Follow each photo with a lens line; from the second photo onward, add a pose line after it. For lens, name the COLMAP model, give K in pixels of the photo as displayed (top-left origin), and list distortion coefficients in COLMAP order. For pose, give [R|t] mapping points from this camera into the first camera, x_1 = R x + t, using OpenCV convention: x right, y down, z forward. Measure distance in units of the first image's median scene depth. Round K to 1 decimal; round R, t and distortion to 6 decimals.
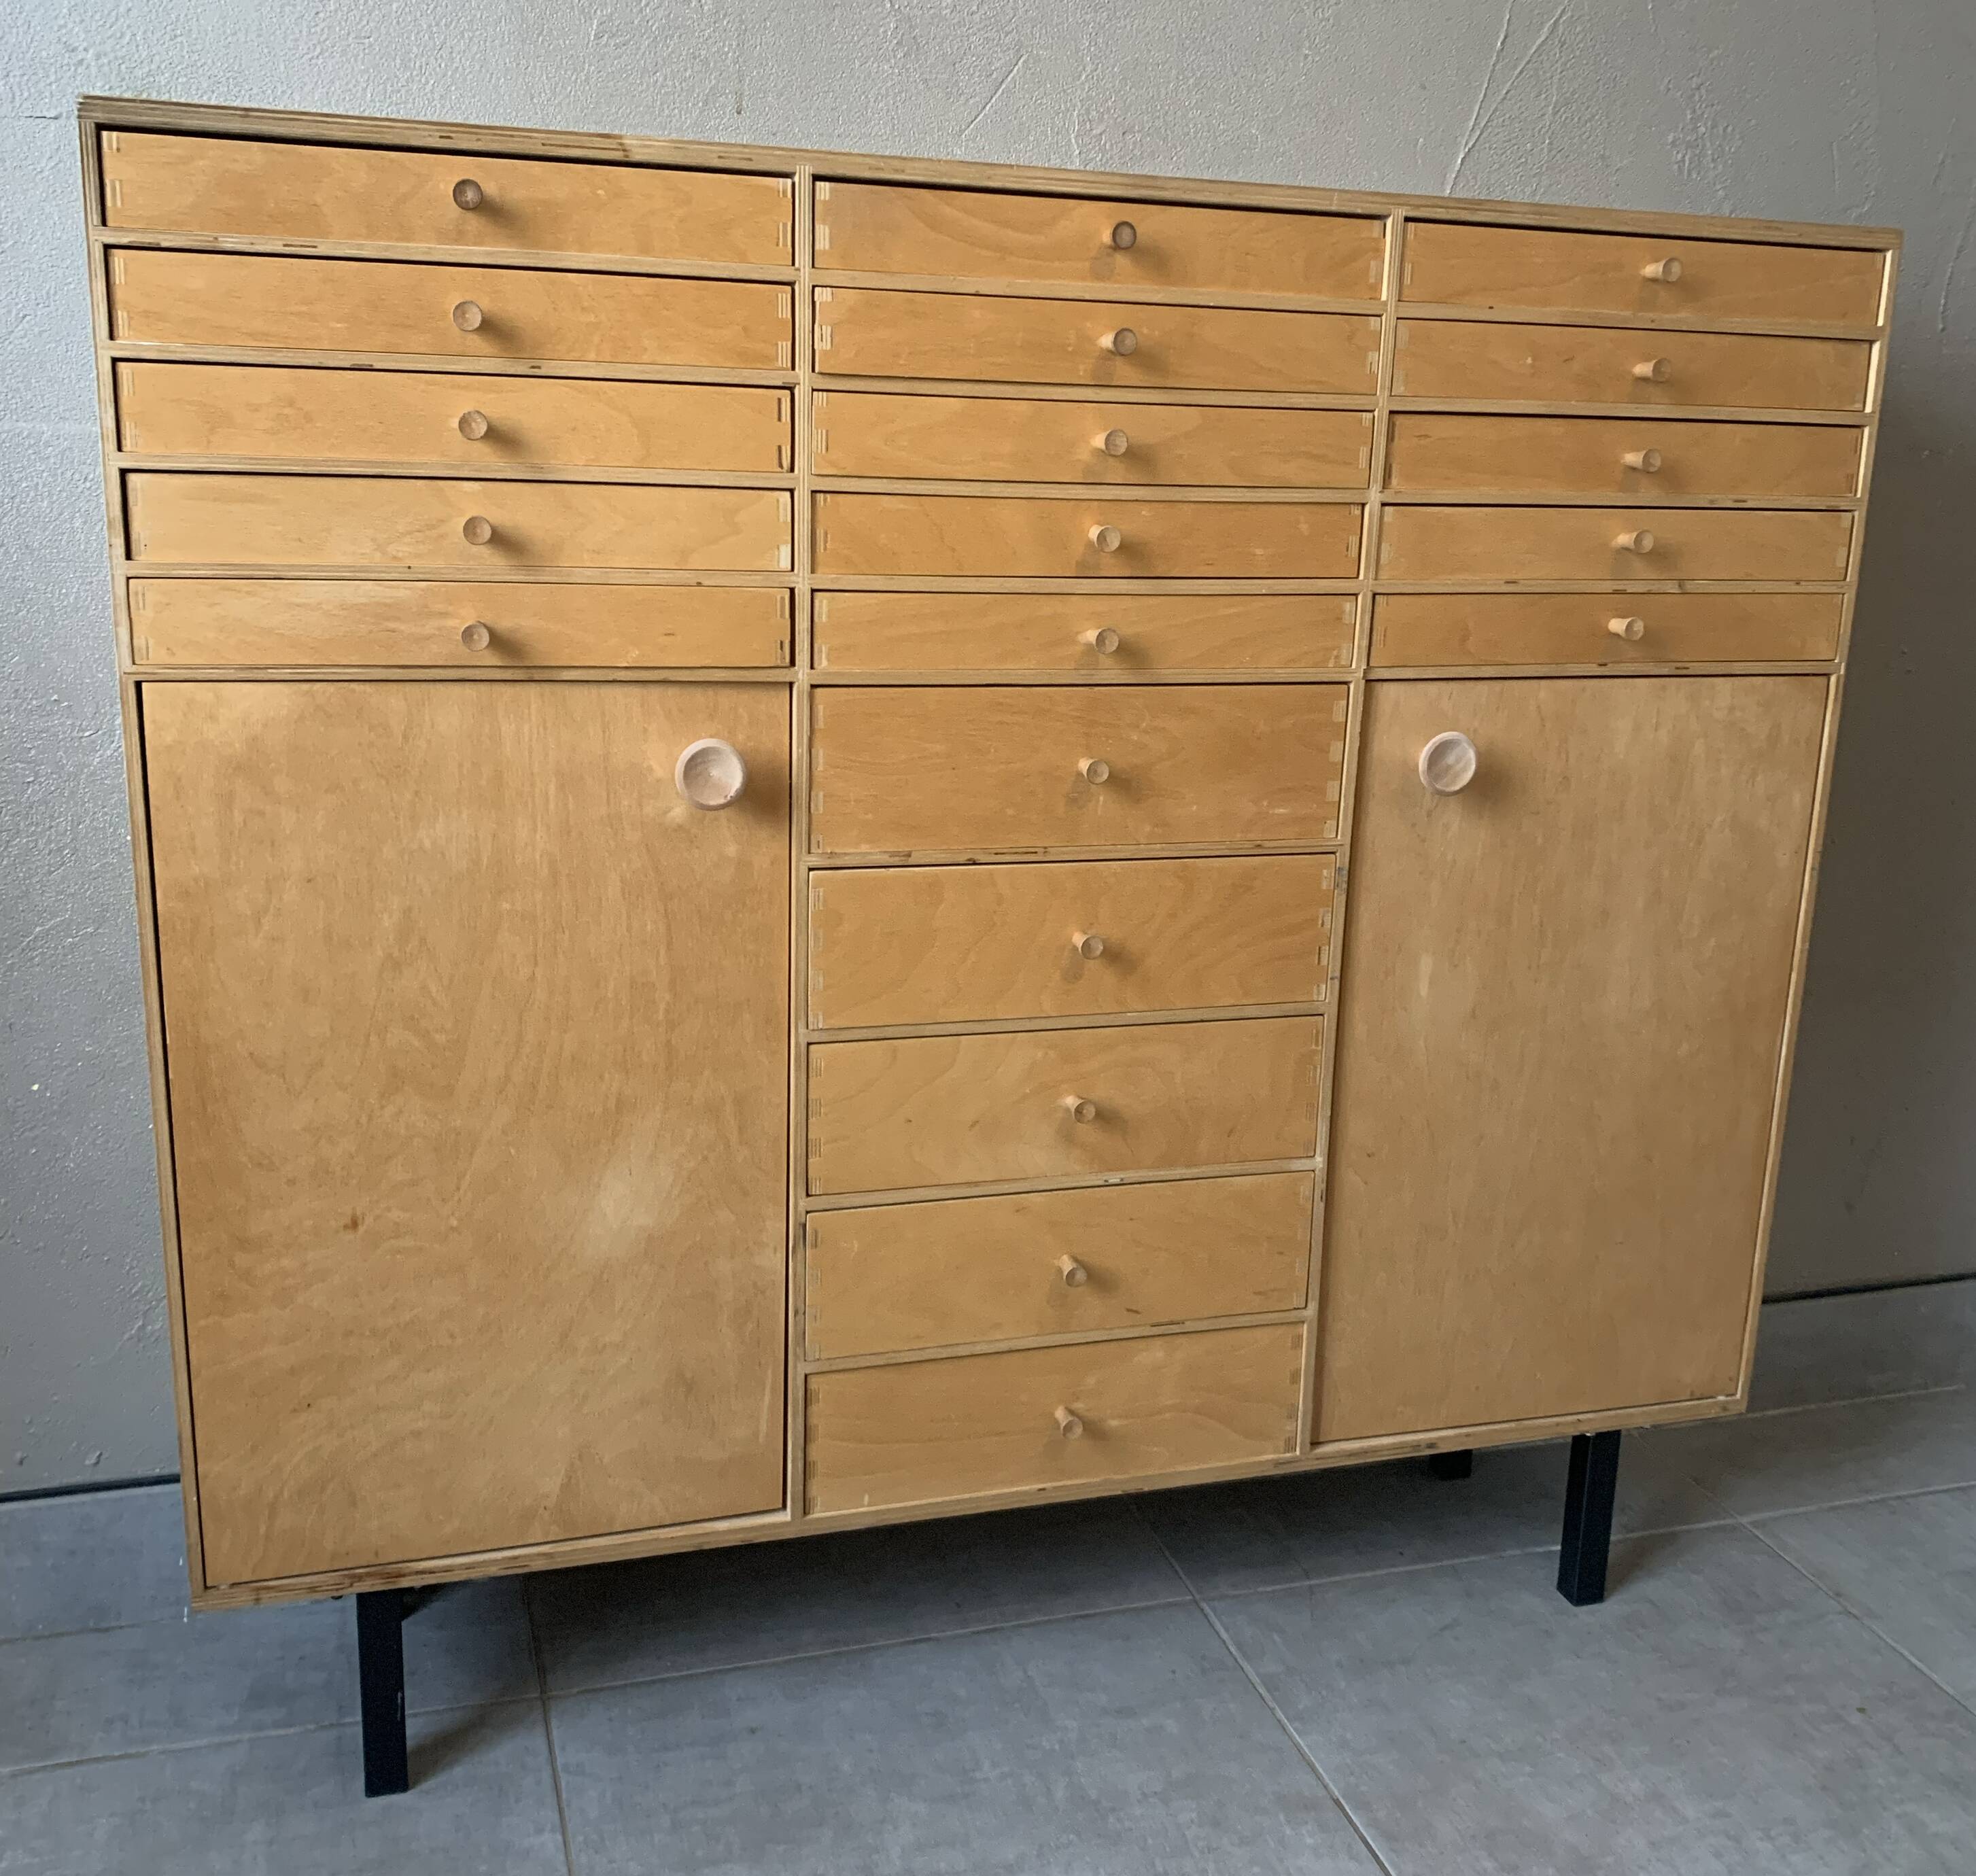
lens RADIAL K [[2107.0, 0, 1033.1], [0, 2107.0, 961.6], [0, 0, 1]] dist [0.010264, 0.000000]
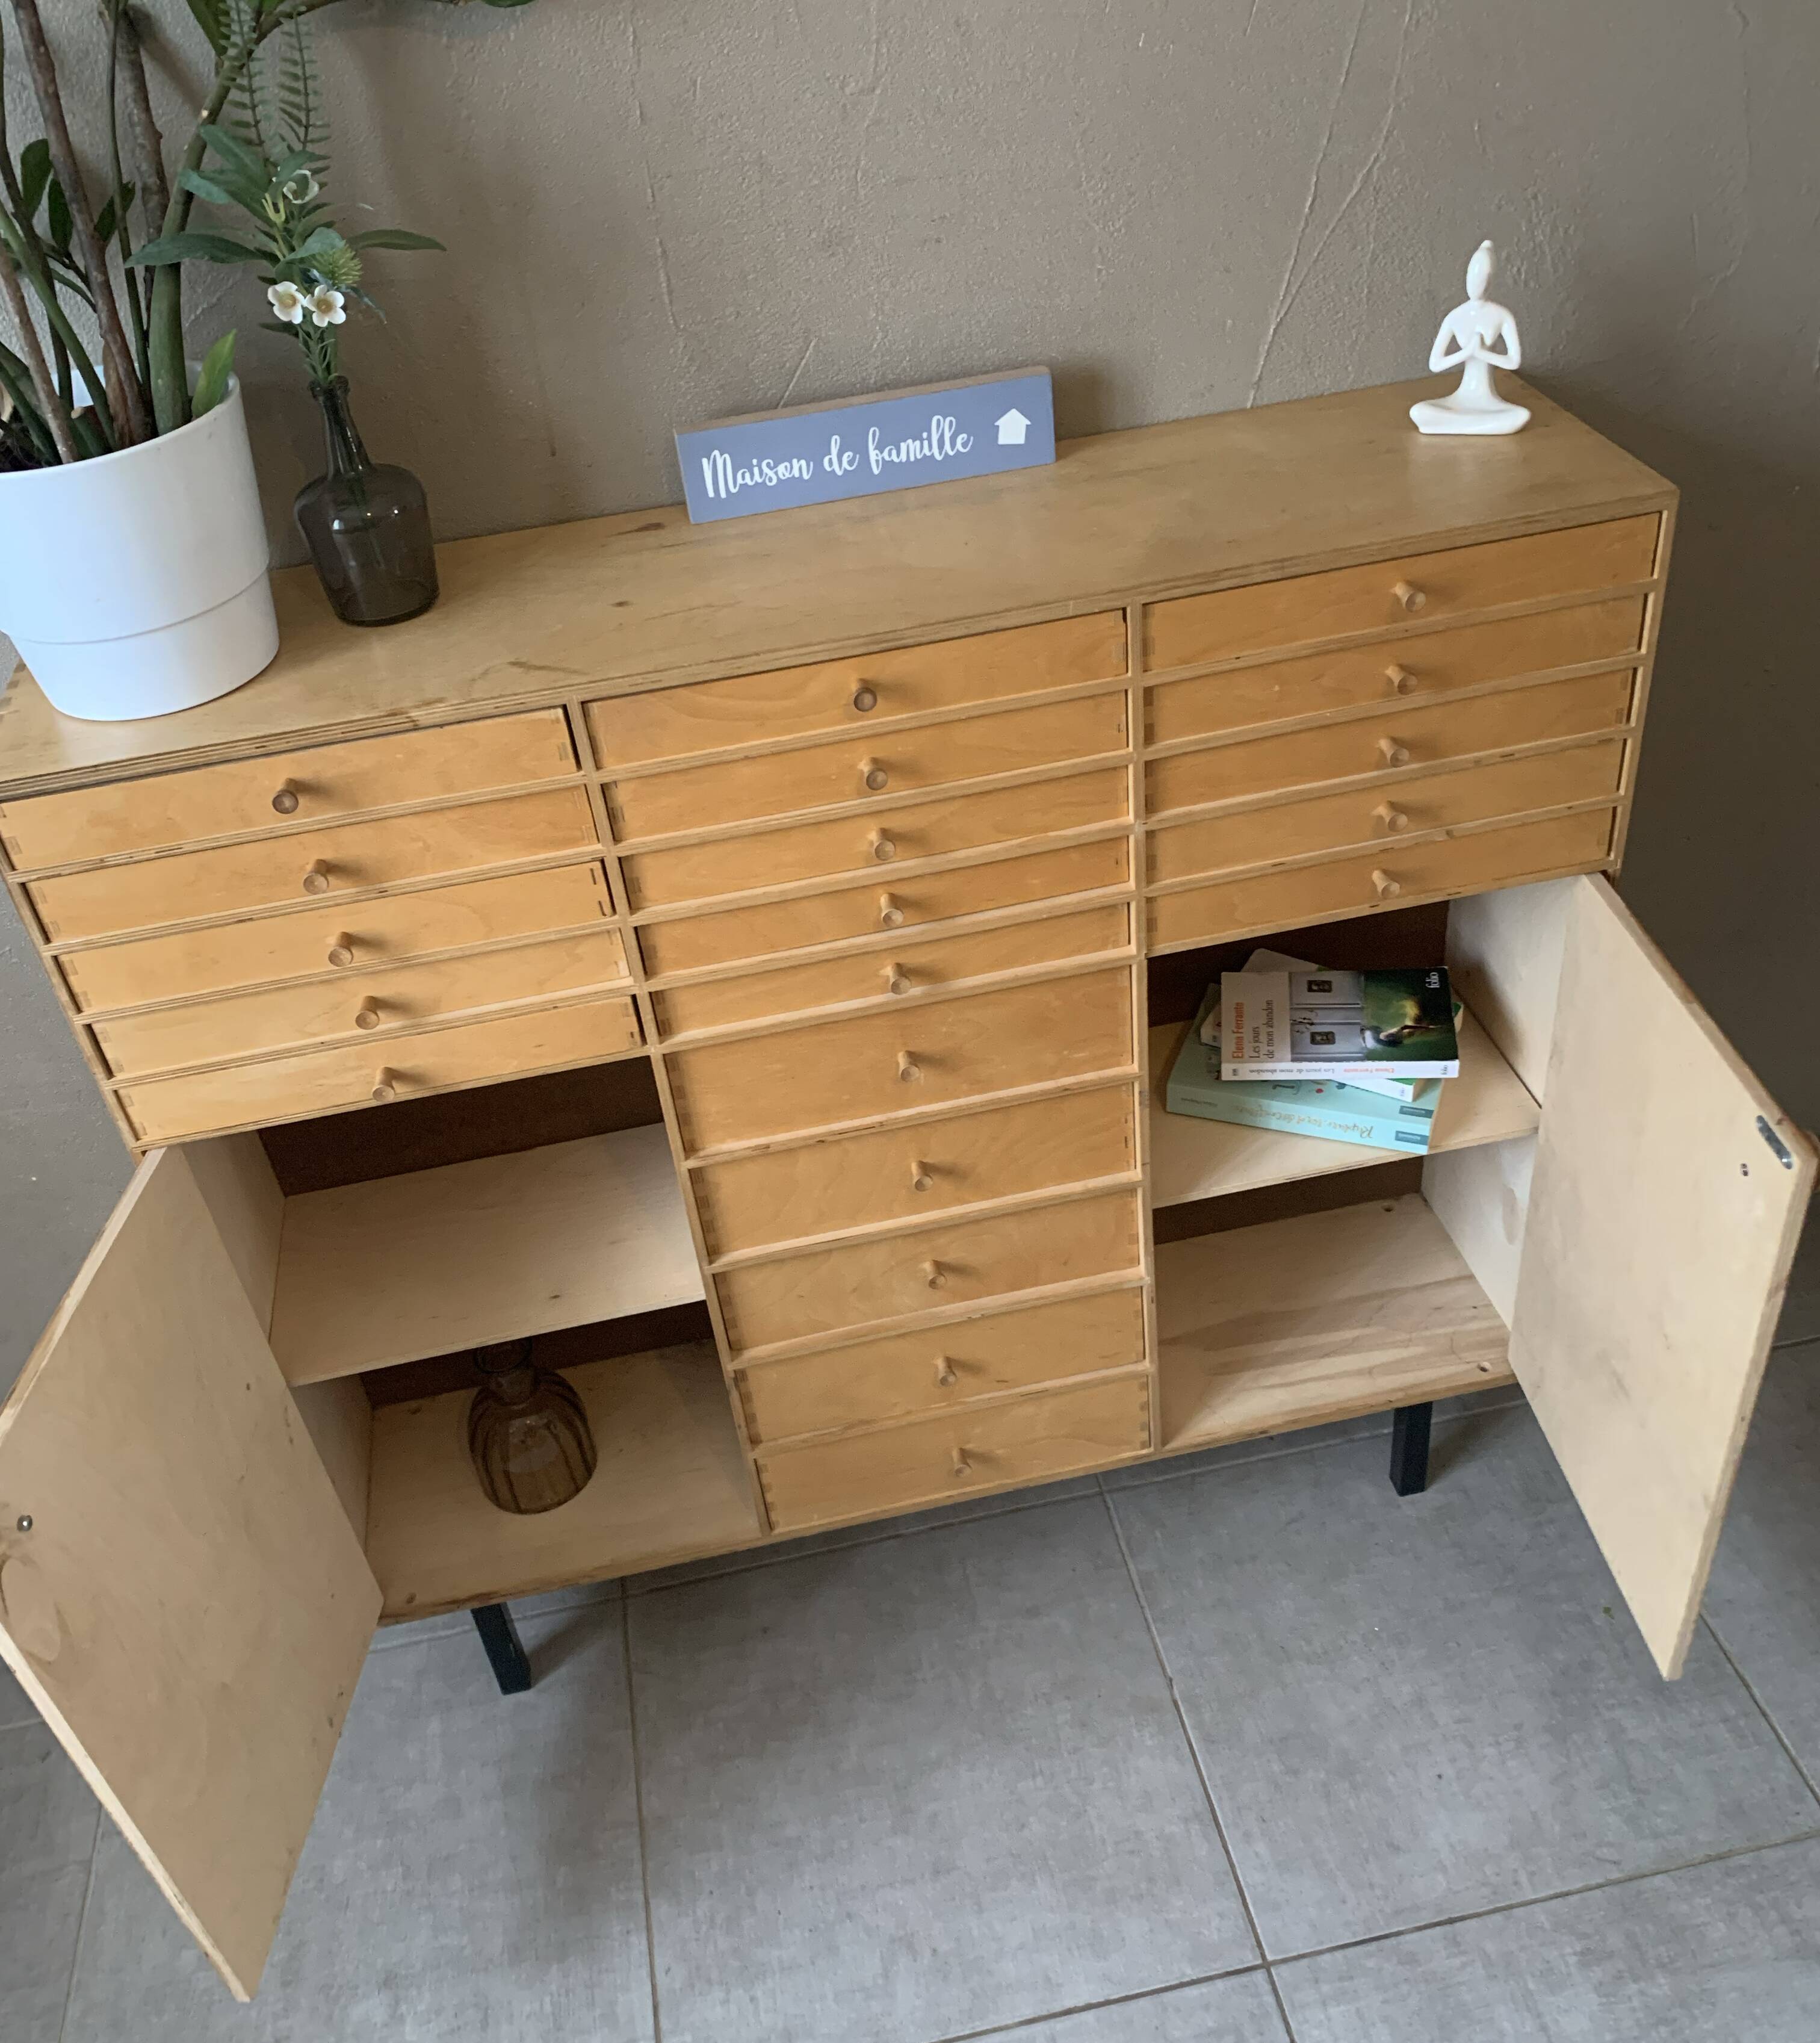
lens RADIAL K [[1874.8, 0, 901.6], [0, 1874.8, 1068.6], [0, 0, 1]] dist [0.003842, 0.000000]
pose [[0.983023, -0.029445, -0.181102, 0.210719], [0.099017, 0.916108, 0.388513, -0.493354], [0.154469, -0.399849, 0.903471, 0.036024]]
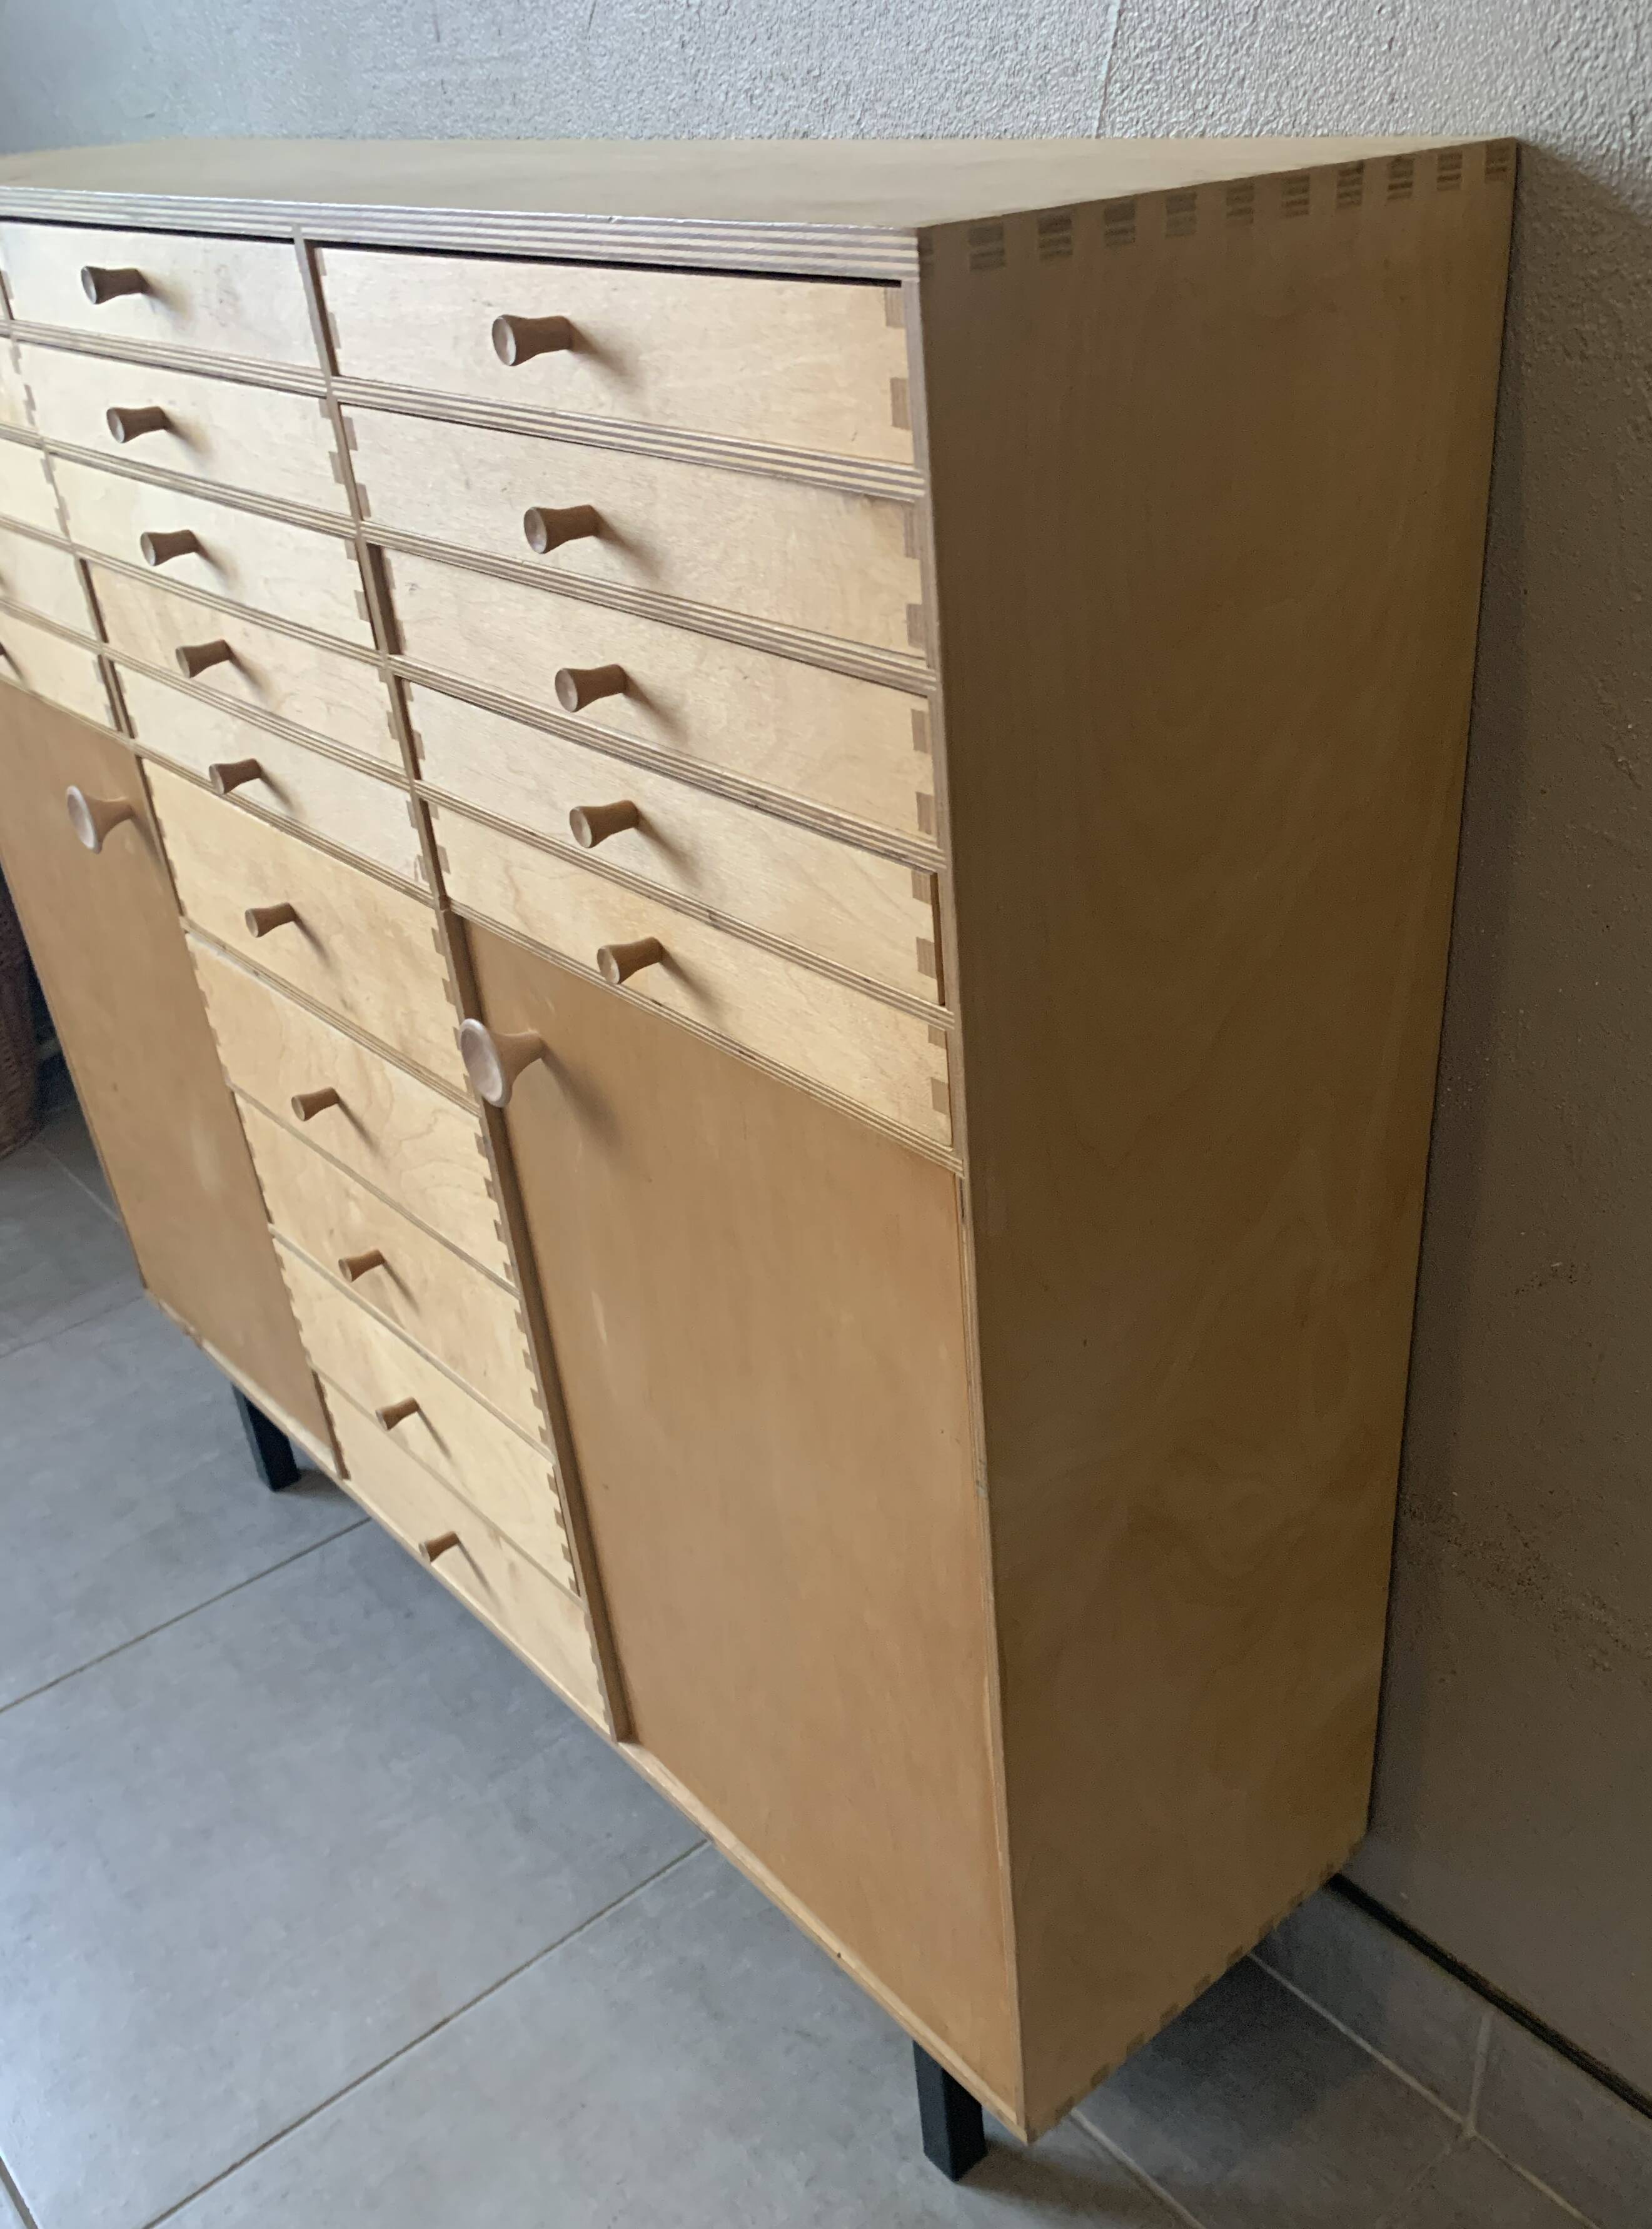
lens RADIAL K [[1934.8, 0, 938.3], [0, 1934.8, 1260.4], [0, 0, 1]] dist [0.002653, -0.000883]
pose [[0.401875, 0.445649, -0.799934, 0.824142], [-0.165936, 0.894561, 0.415002, -0.335579], [0.900534, -0.034041, 0.433450, 0.869508]]
